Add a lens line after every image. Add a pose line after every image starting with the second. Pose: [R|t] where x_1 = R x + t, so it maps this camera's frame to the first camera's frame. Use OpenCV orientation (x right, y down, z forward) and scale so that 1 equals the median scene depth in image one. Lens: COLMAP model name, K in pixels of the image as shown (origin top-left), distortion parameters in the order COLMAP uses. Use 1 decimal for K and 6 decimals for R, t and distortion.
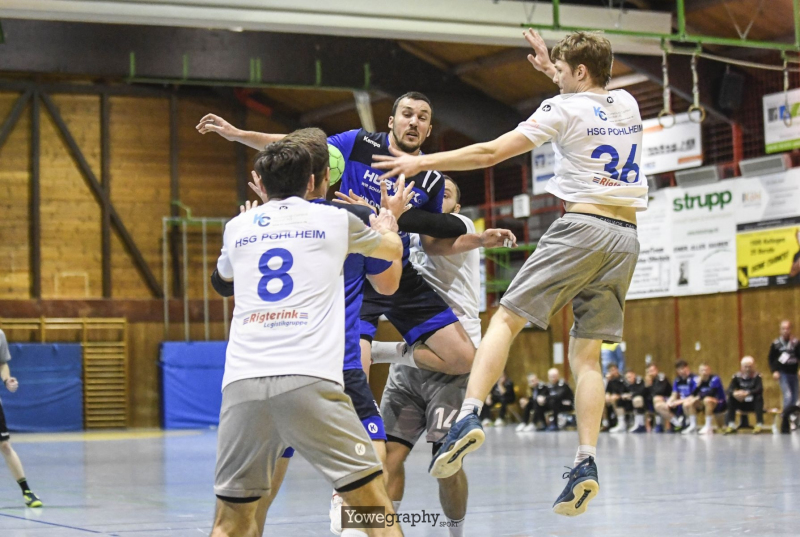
lens RADIAL K [[2046.6, 0, 401.1], [0, 2046.6, 267.1], [0, 0, 1]] dist [-0.296427, 0.000000]
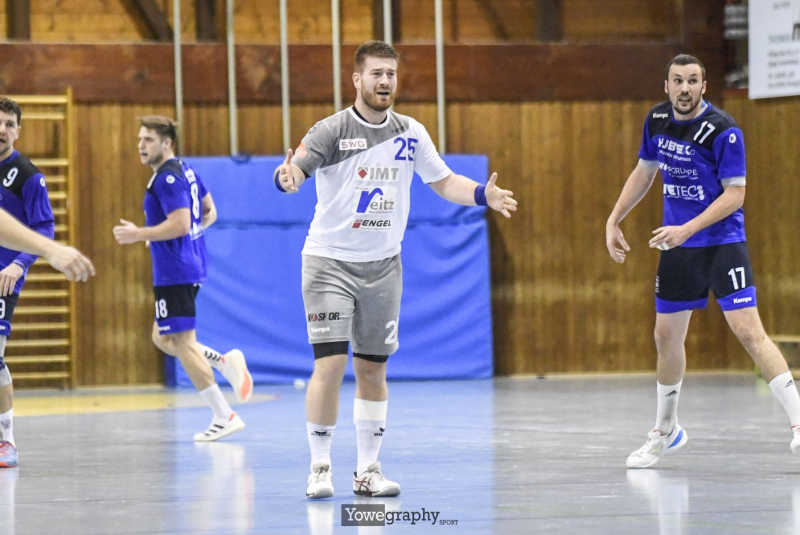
lens RADIAL K [[3490.2, 0, 398.8], [0, 3490.2, 269.9], [0, 0, 1]] dist [0.306467, 0.000000]
pose [[0.997974, 0.004068, -0.063499, -0.037078], [-0.001121, 0.998923, 0.046379, 0.030548], [0.063619, -0.046214, 0.996904, 0.396364]]
